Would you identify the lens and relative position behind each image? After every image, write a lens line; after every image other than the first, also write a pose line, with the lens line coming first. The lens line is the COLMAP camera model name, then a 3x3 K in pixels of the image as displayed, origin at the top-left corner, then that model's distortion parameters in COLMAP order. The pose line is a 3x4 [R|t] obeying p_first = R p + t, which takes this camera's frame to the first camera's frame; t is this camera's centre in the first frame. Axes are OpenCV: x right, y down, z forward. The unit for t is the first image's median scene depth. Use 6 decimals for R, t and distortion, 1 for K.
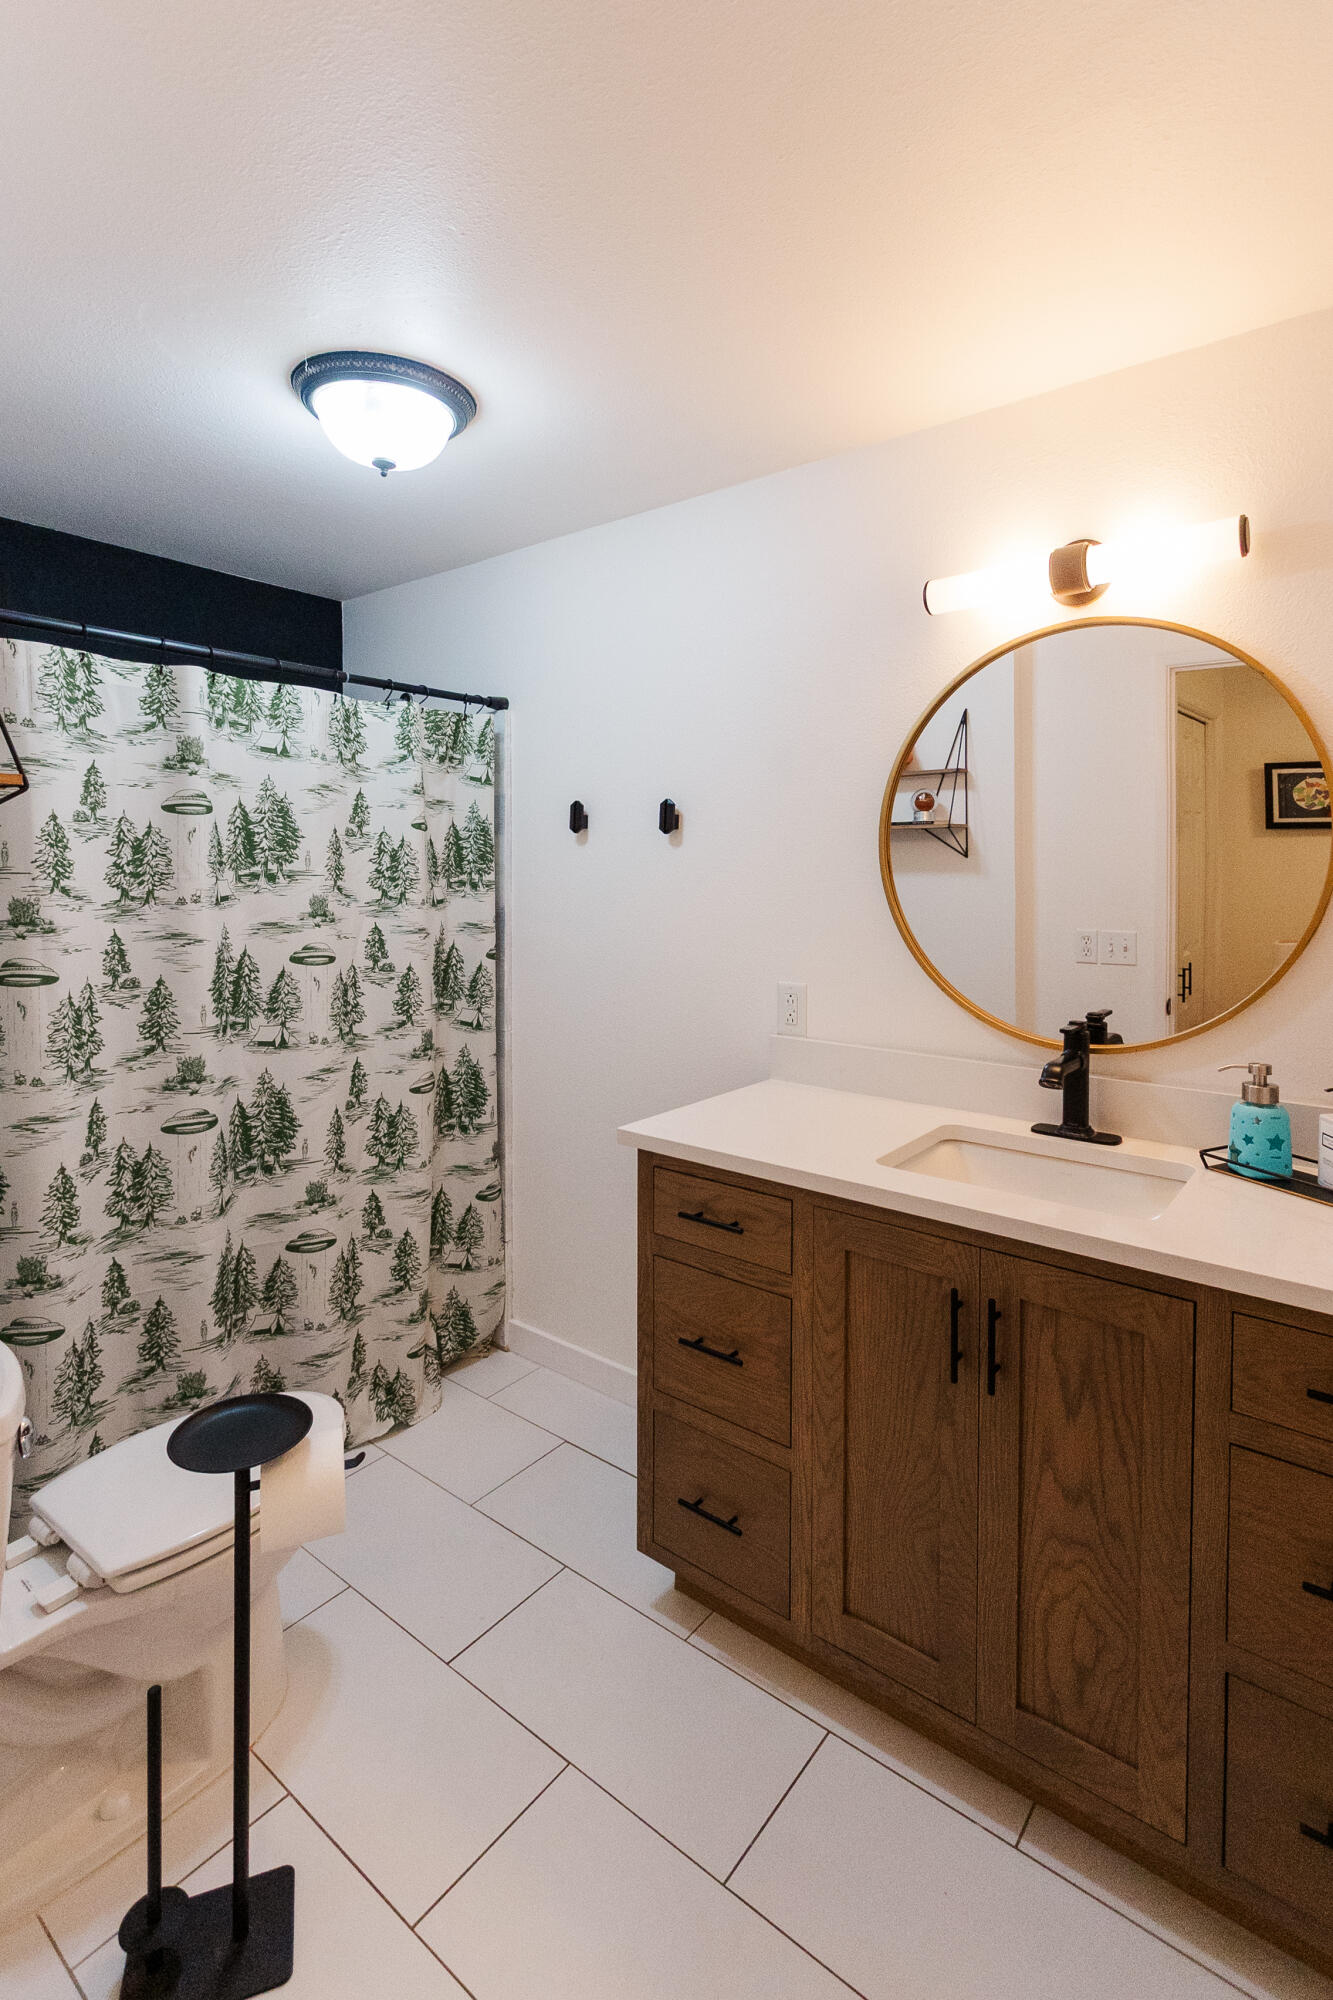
lens RADIAL K [[969.4, 0, 670.4], [0, 969.4, 999.9], [0, 0, 1]] dist [-0.012052, -0.002226]
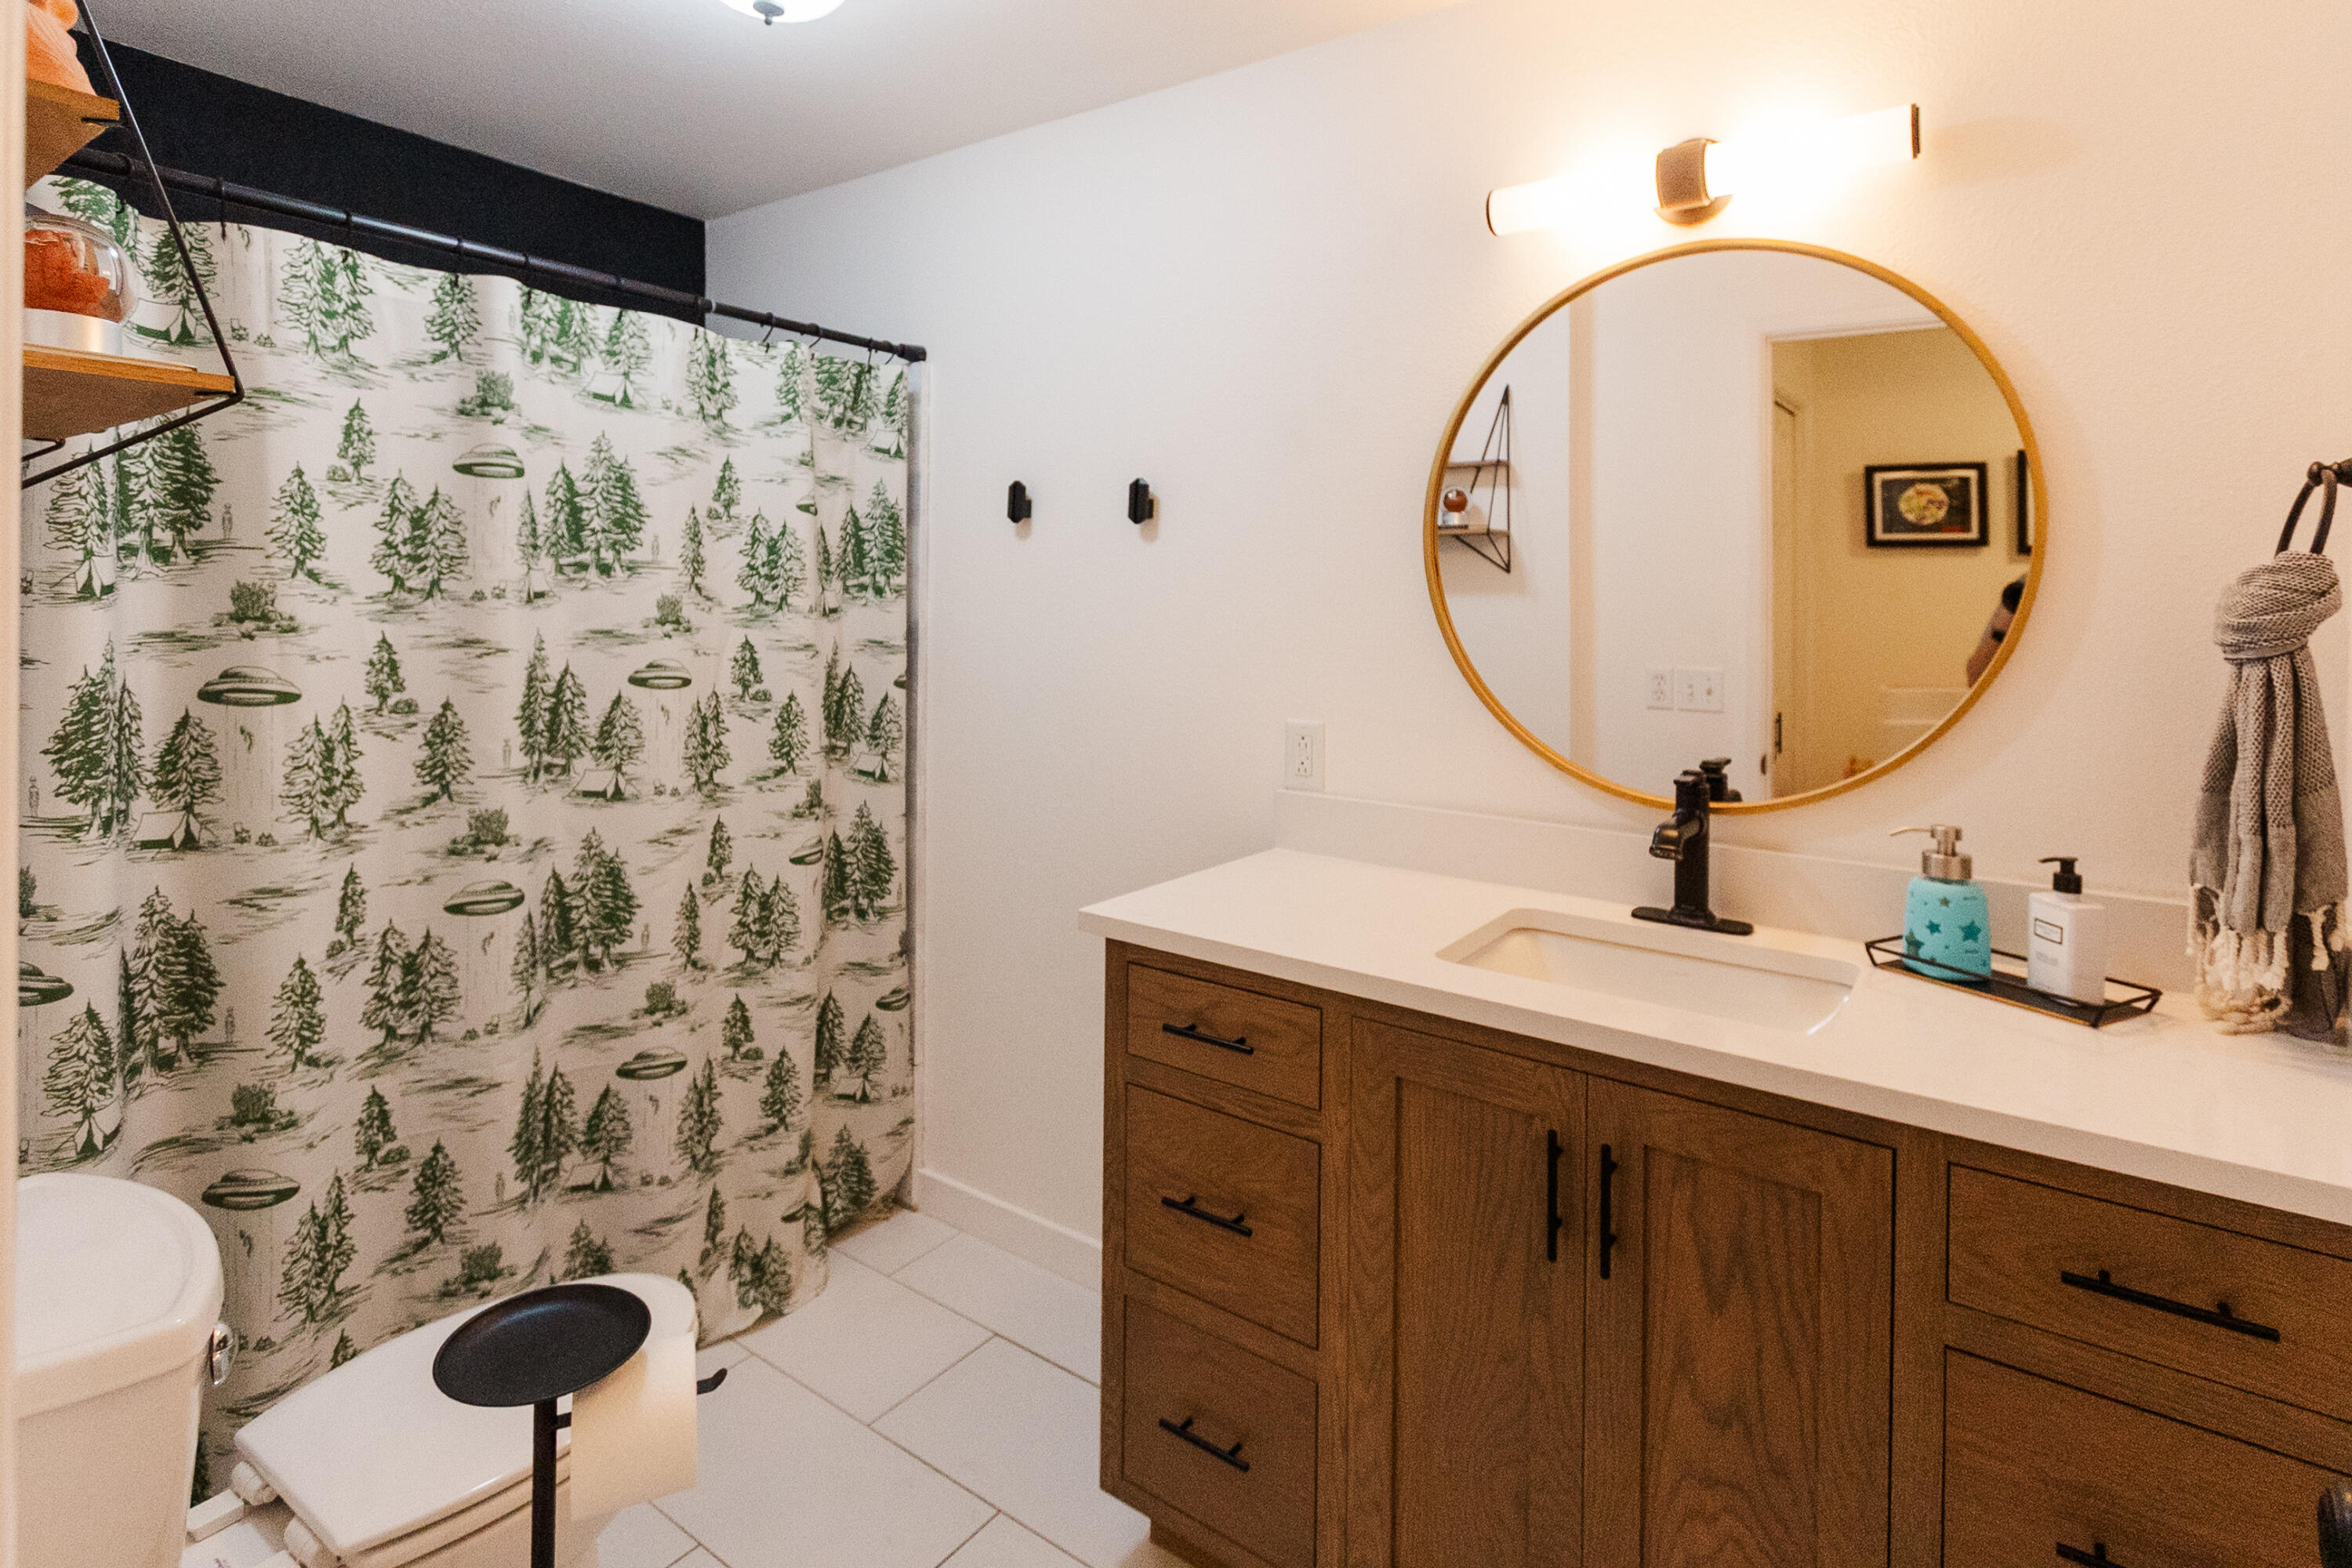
lens RADIAL K [[1140.1, 0, 1130.5], [0, 1140.1, 764.5], [0, 0, 1]] dist [-0.012052, -0.002226]
pose [[0.999222, 0.010656, 0.037970, -0.046583], [-0.010200, 0.999874, -0.012164, 0.031328], [-0.038095, 0.011767, 0.999205, 0.129253]]
